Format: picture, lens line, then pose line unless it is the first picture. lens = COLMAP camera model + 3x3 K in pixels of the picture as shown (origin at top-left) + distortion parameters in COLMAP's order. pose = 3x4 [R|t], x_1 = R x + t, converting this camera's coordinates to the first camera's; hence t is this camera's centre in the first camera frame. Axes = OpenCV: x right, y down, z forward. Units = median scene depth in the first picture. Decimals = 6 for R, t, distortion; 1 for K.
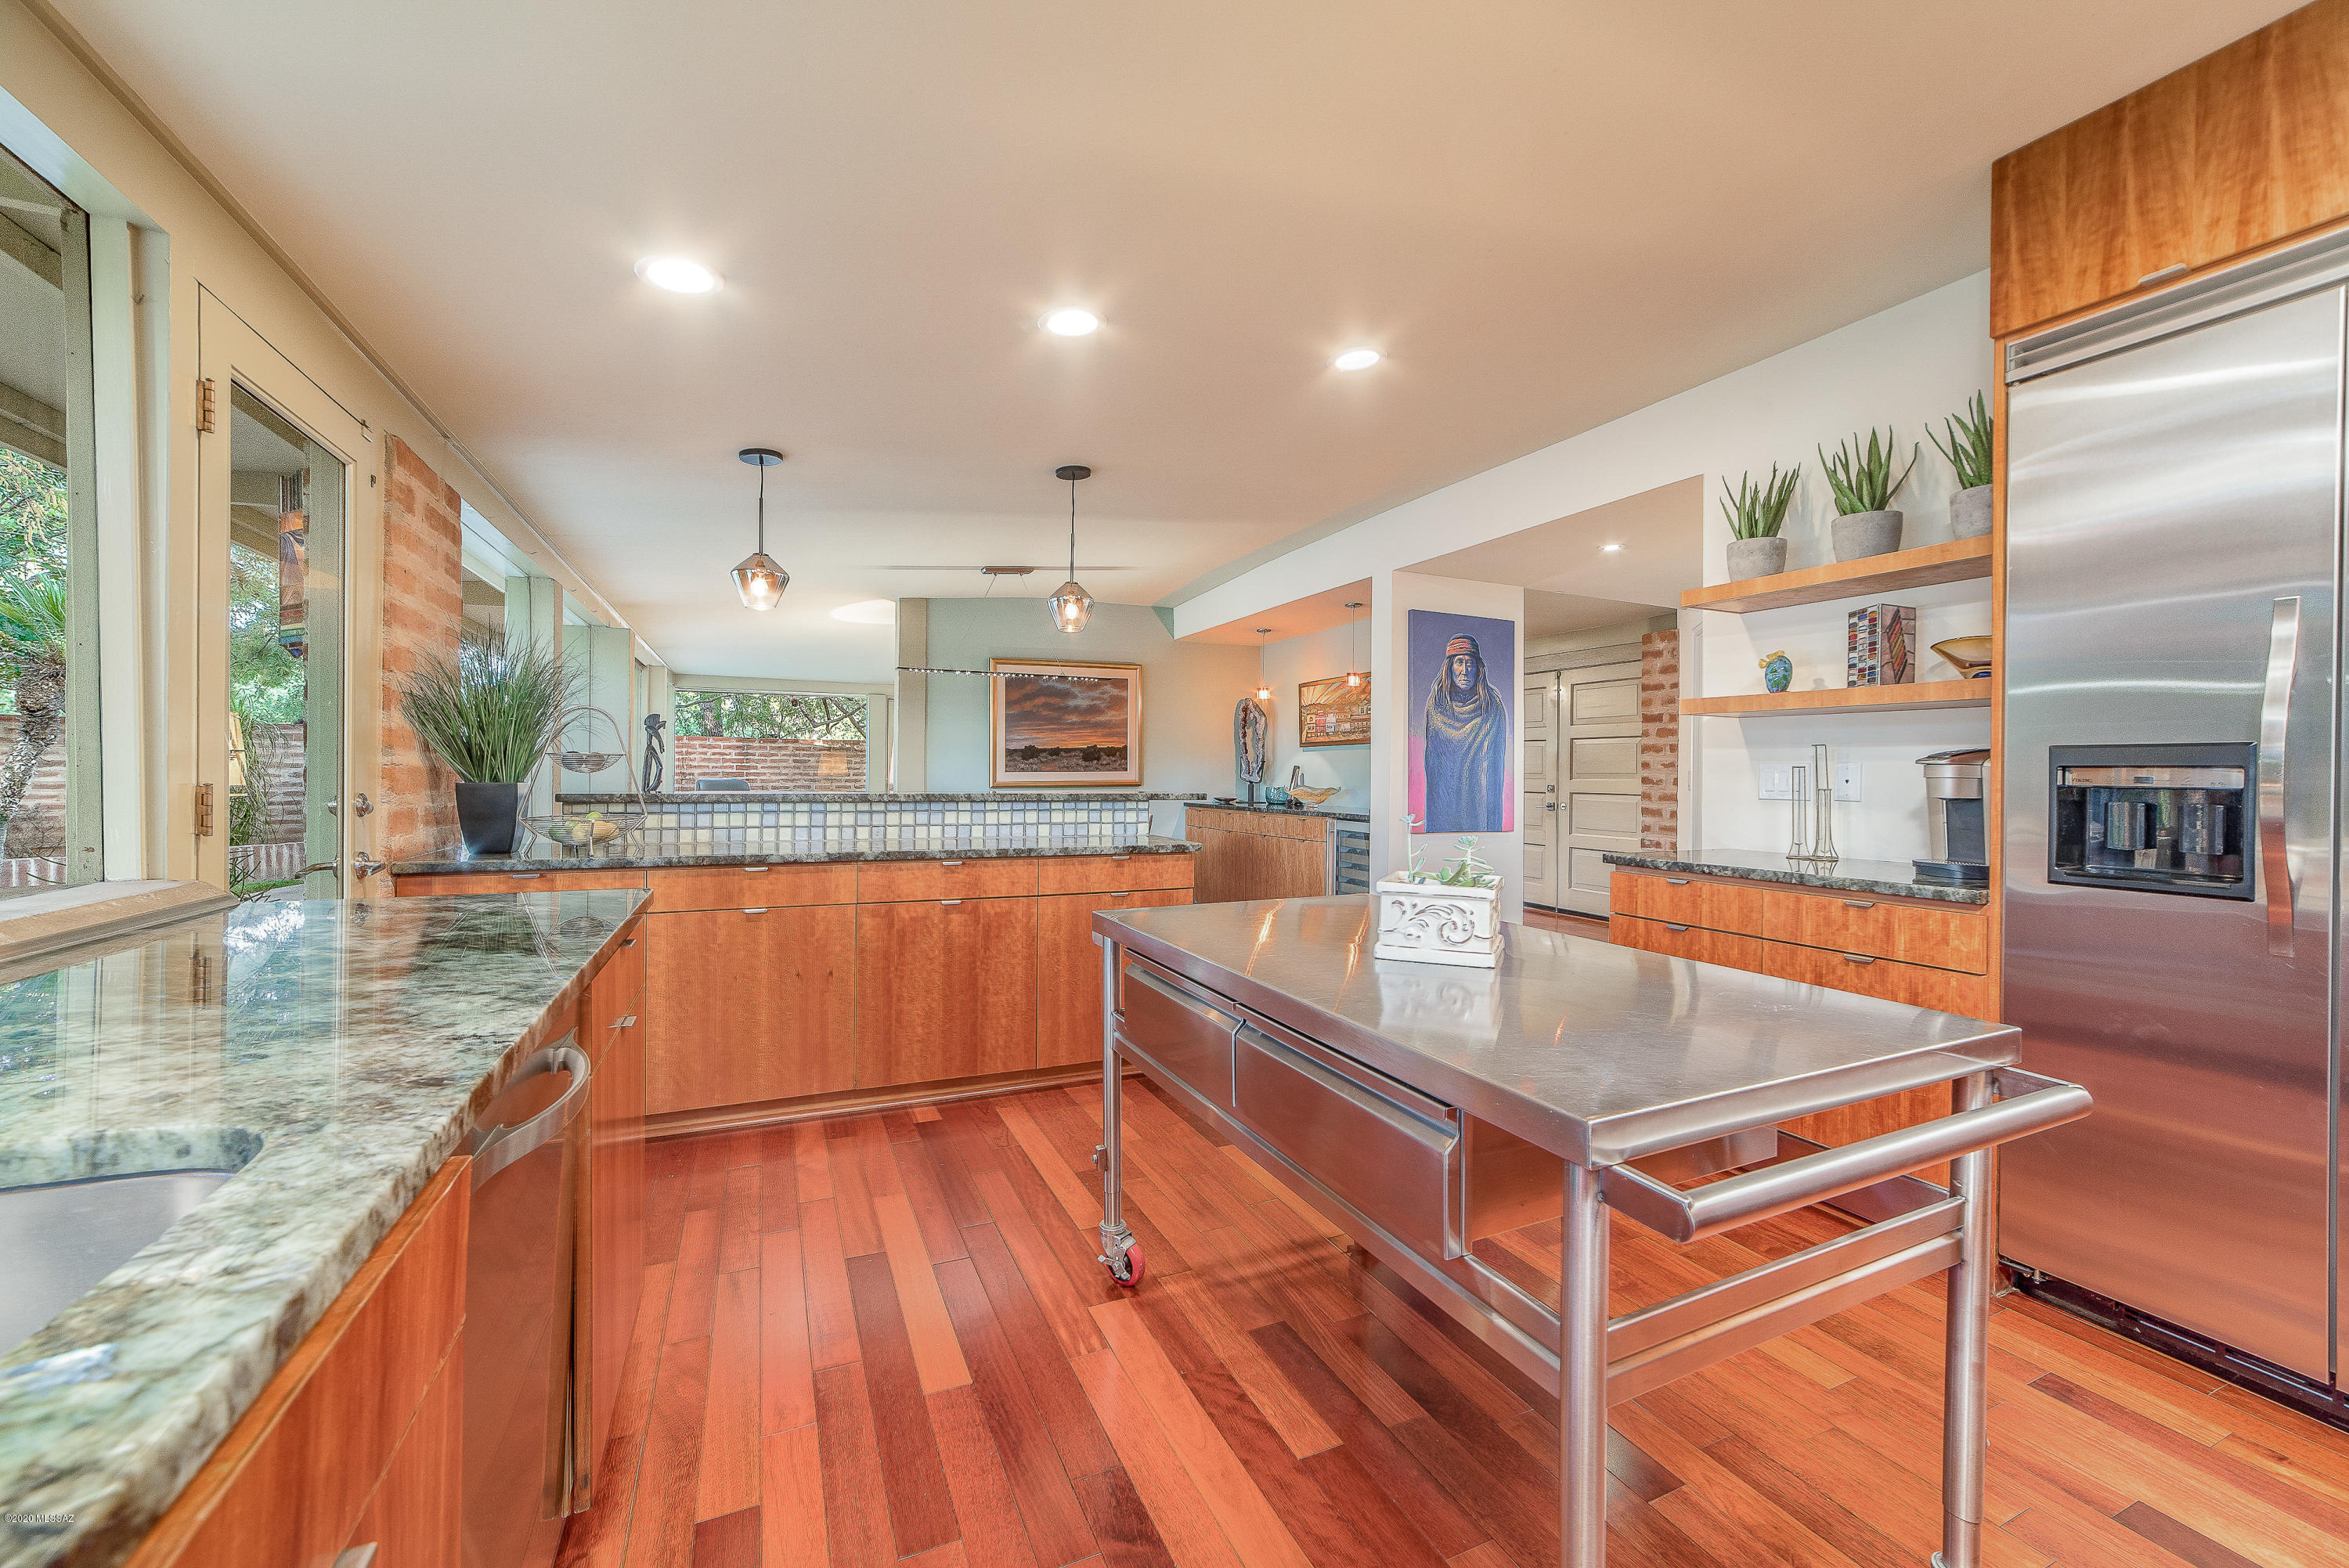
lens RADIAL K [[915.8, 0, 1170.9], [0, 915.8, 766.1], [0, 0, 1]] dist [-0.022148, 0.008156]
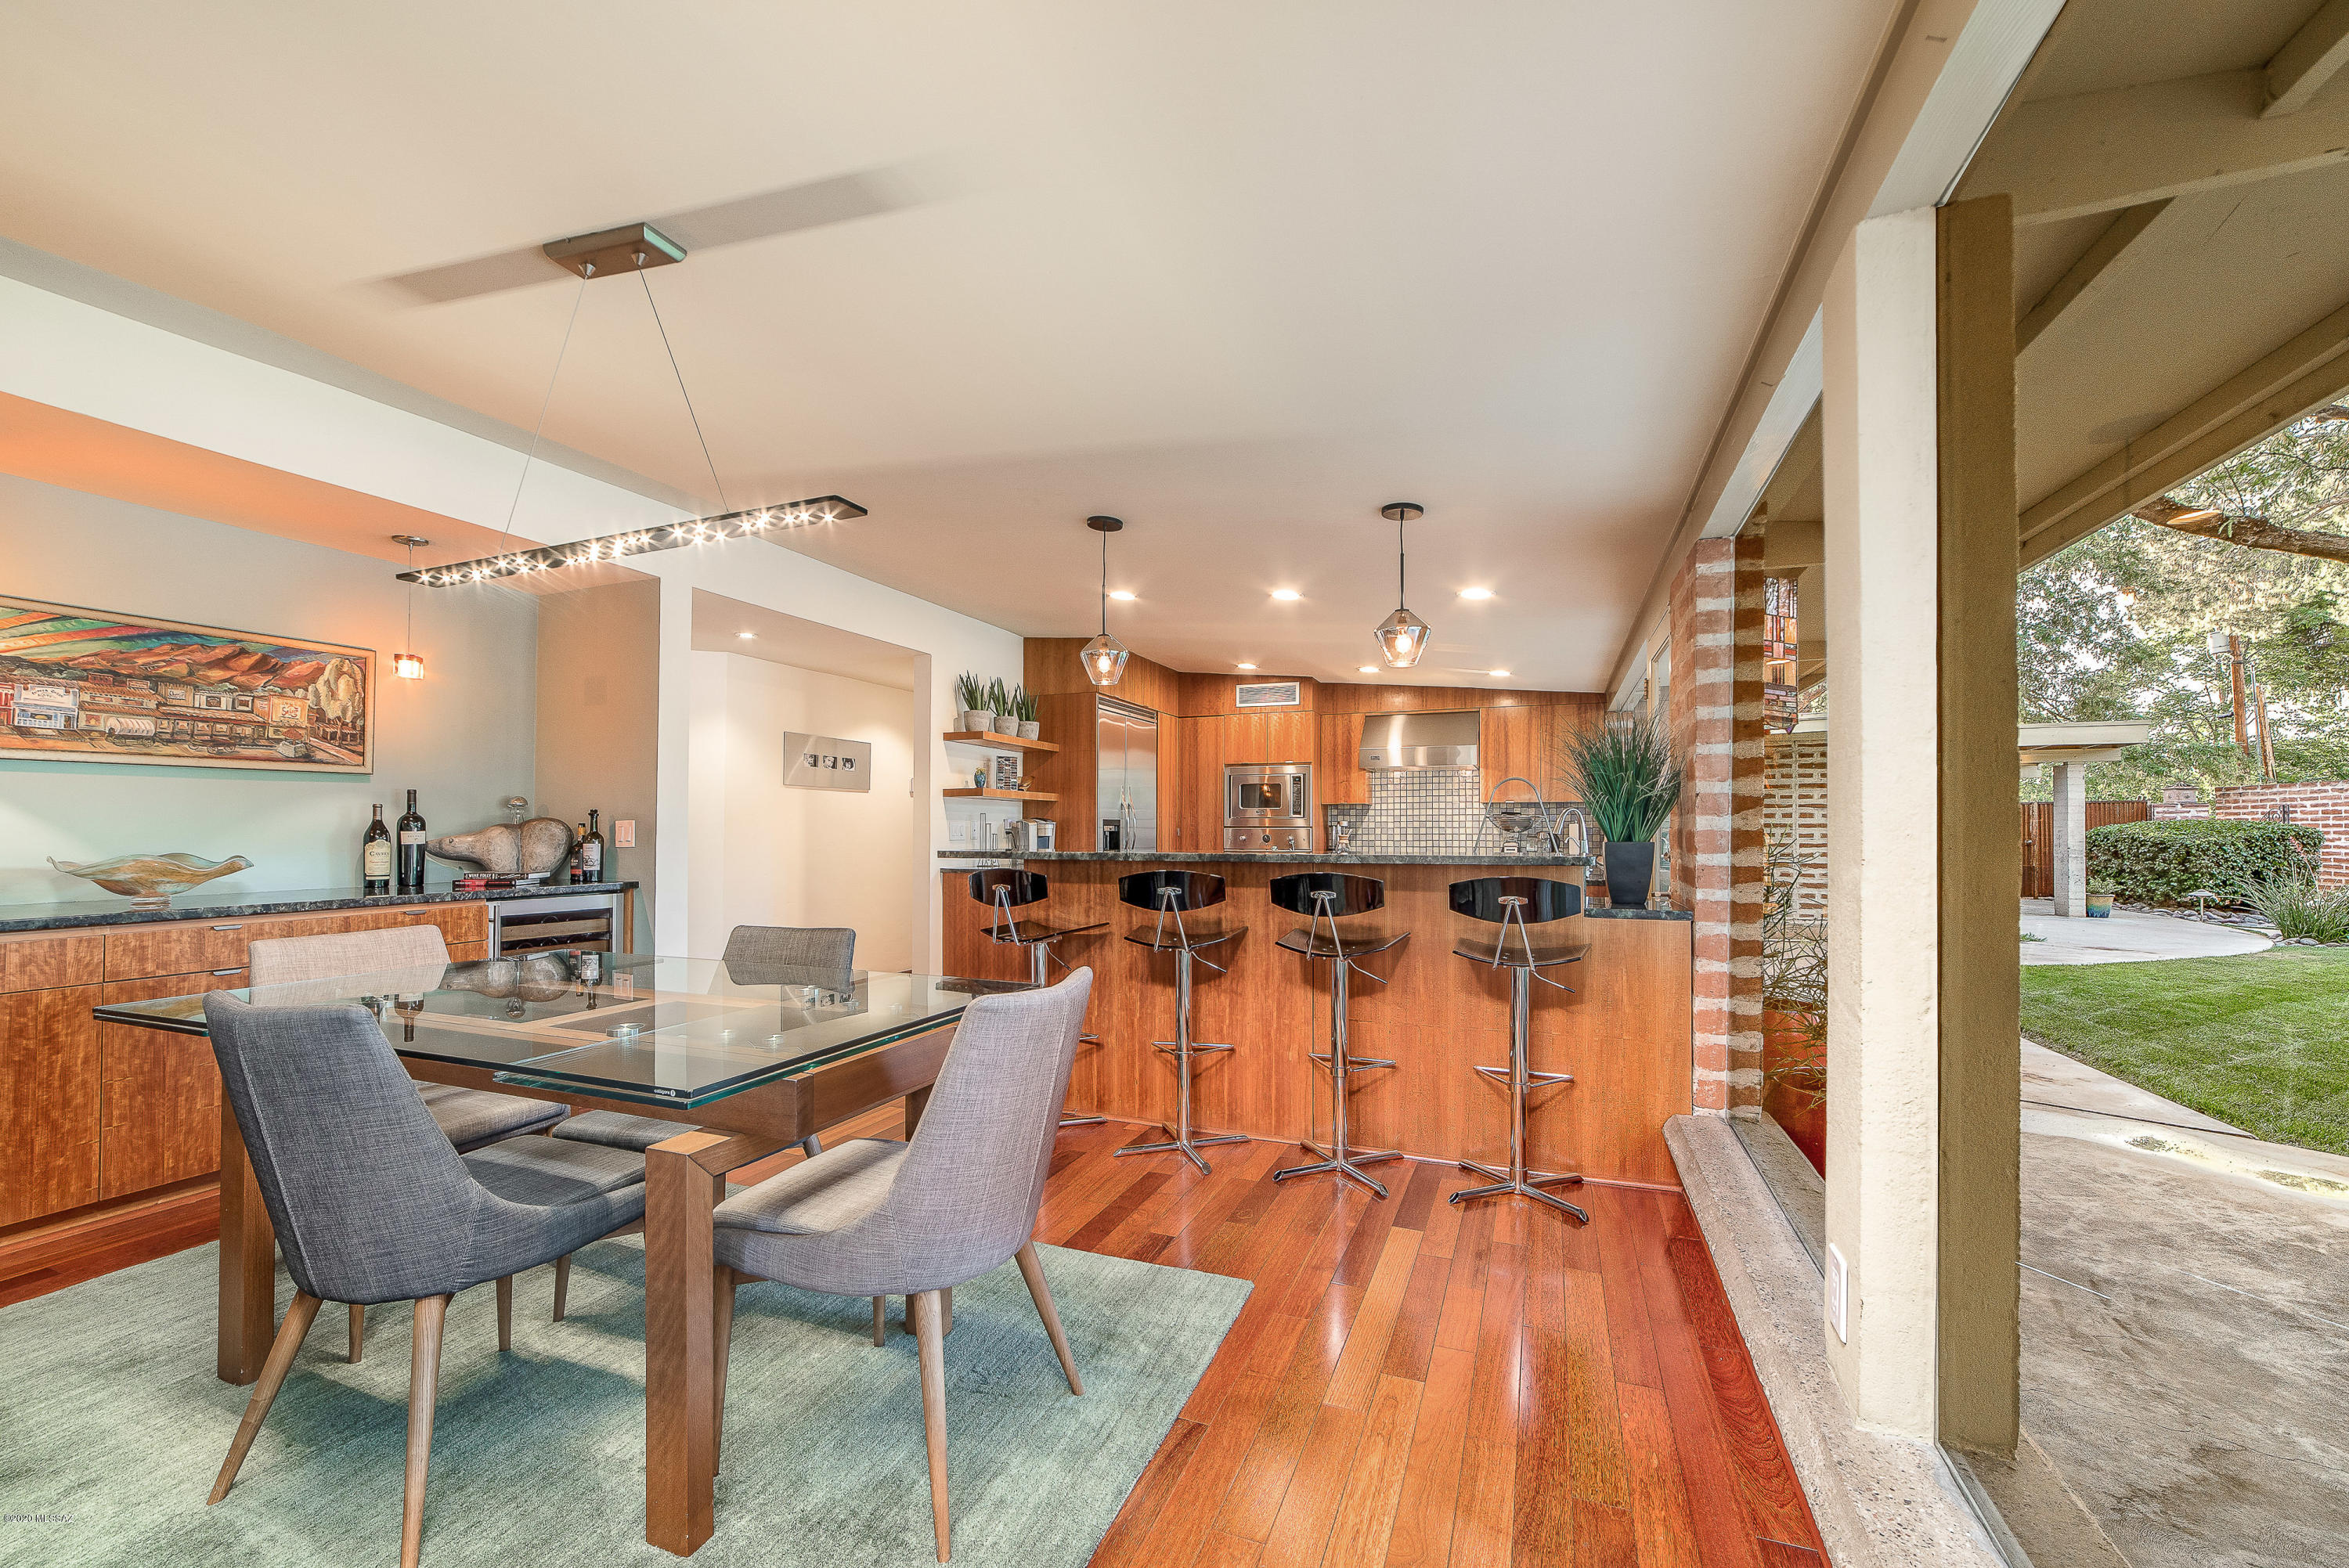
lens RADIAL K [[919.9, 0, 1164.3], [0, 919.9, 820.3], [0, 0, 1]] dist [-0.002999, -0.000053]
pose [[-0.687065, -0.000636, 0.726595, -0.478402], [-0.010030, 0.999913, -0.008609, 0.003581], [-0.726526, -0.013203, -0.687012, 0.895677]]
